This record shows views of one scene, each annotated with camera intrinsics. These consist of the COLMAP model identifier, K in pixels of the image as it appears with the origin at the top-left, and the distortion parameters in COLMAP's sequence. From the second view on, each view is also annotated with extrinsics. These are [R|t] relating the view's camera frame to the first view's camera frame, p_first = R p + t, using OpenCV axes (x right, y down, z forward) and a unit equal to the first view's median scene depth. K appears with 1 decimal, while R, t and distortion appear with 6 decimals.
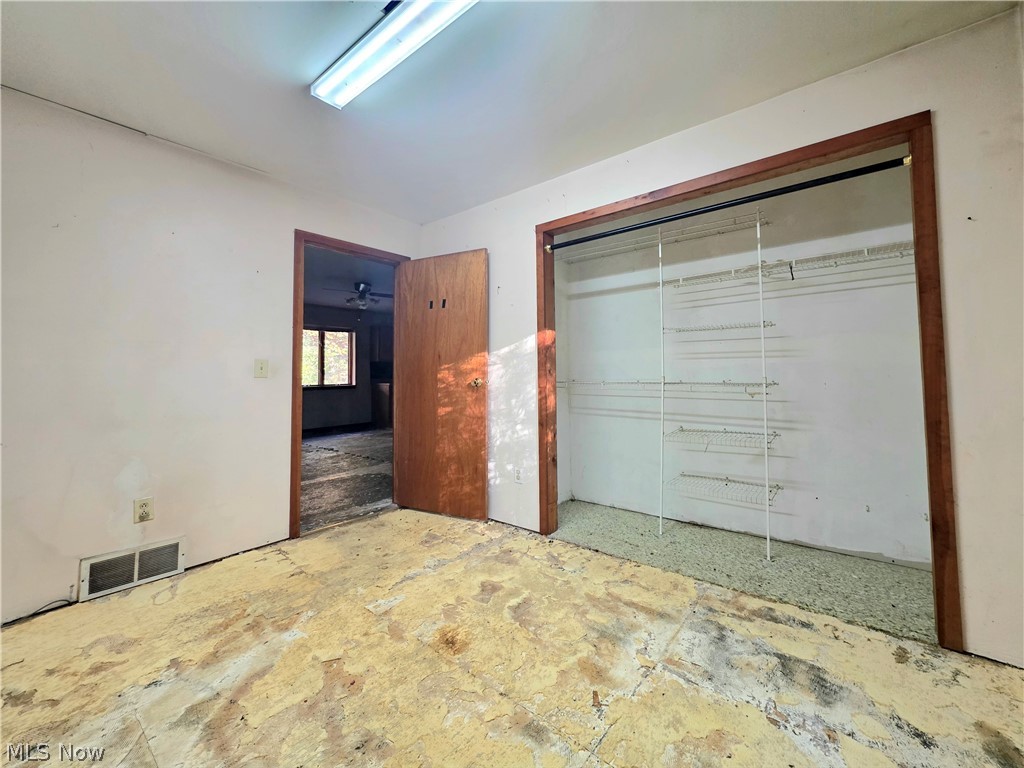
lens RADIAL K [[414.7, 0, 512.0], [0, 414.7, 384.0], [0, 0, 1]] dist [0.000237, 0.000371]
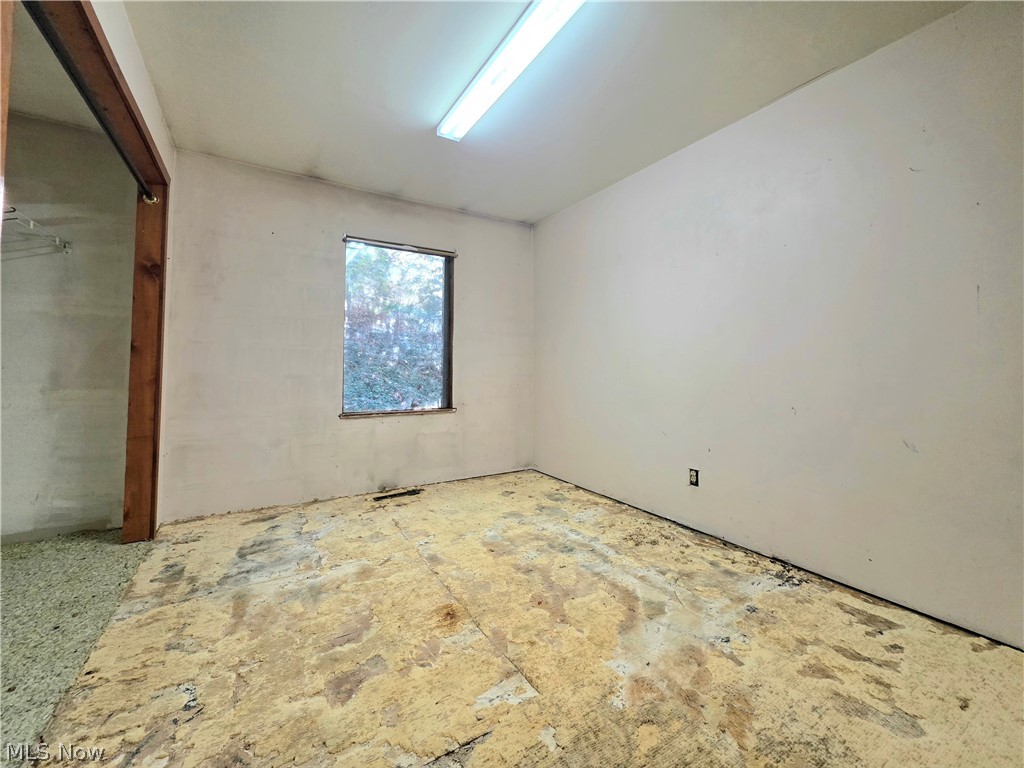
lens RADIAL K [[414.7, 0, 512.0], [0, 414.7, 384.0], [0, 0, 1]] dist [0.000237, 0.000371]
pose [[-0.943598, -0.006243, 0.331035, -0.603785], [0.014147, 0.998149, 0.059149, 0.014497], [-0.330792, 0.060496, -0.941763, 1.821960]]
